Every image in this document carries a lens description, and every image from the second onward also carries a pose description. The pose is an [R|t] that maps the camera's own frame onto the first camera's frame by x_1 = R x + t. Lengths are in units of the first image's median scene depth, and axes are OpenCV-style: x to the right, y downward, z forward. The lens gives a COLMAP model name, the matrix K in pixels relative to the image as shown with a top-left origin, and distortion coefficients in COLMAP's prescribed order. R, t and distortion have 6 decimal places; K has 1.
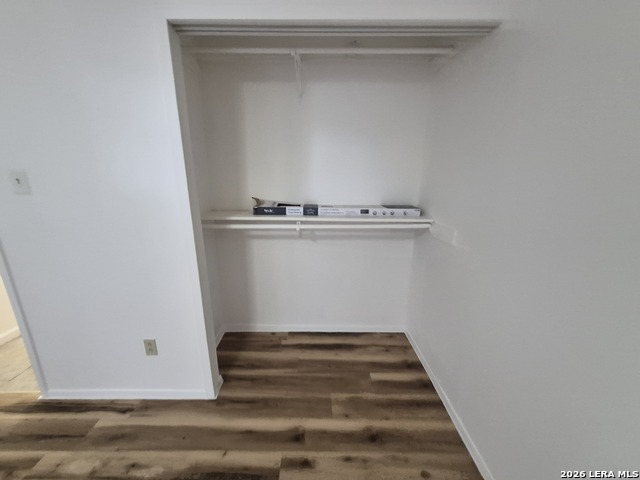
lens RADIAL K [[251.3, 0, 314.6], [0, 251.3, 242.6], [0, 0, 1]] dist [0.007210, -0.000288]
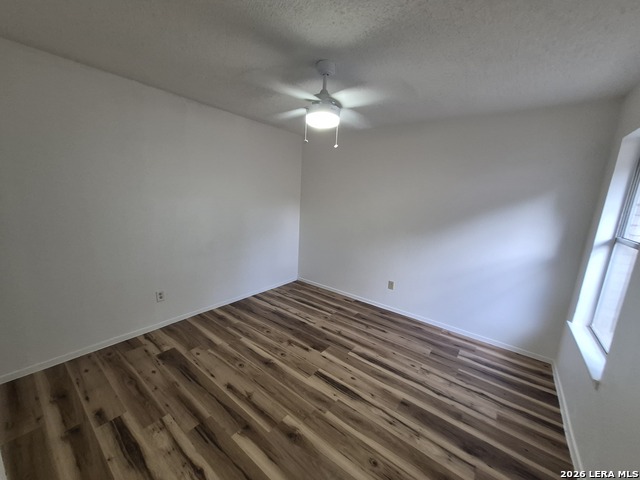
lens RADIAL K [[252.0, 0, 315.9], [0, 252.0, 242.7], [0, 0, 1]] dist [0.002097, 0.000405]
pose [[-0.790734, -0.159504, 0.591014, -1.134378], [0.111223, 0.911955, 0.394927, -0.266792], [-0.601971, 0.378017, -0.703374, 0.628731]]
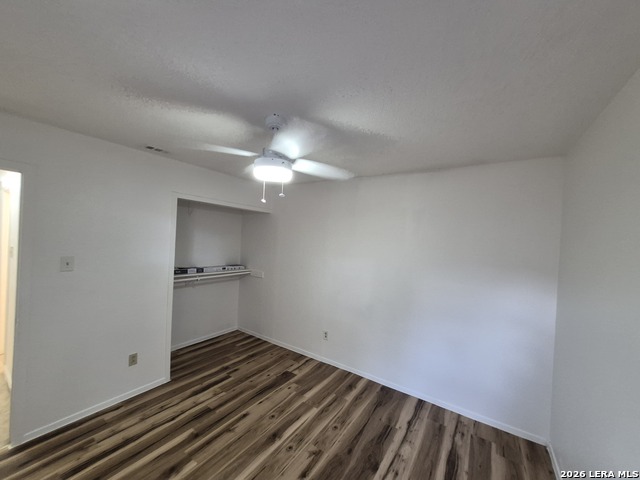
lens RADIAL K [[251.3, 0, 316.7], [0, 251.3, 243.4], [0, 0, 1]] dist [0.000818, 0.000602]
pose [[0.560203, 0.009585, 0.828300, -1.140268], [0.174118, 0.976231, -0.129058, 0.084053], [-0.809849, 0.216521, 0.545219, -0.867347]]
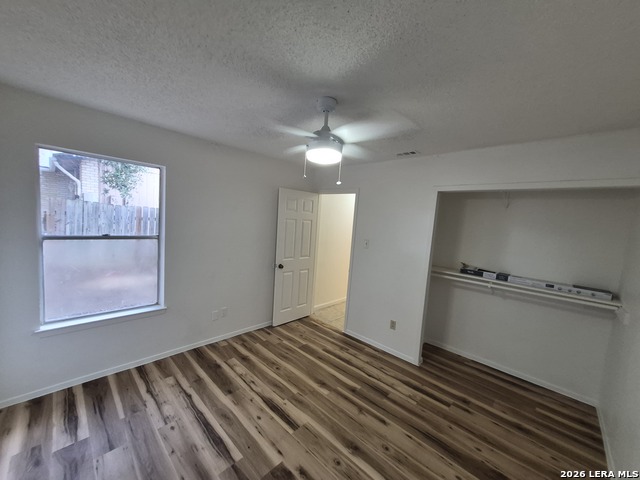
lens RADIAL K [[251.3, 0, 314.6], [0, 251.3, 242.6], [0, 0, 1]] dist [0.007210, -0.000288]
pose [[0.717452, 0.113005, -0.687381, 0.201233], [-0.249417, 0.963008, -0.102010, 0.114882], [0.650426, 0.244632, 0.719097, -0.923666]]
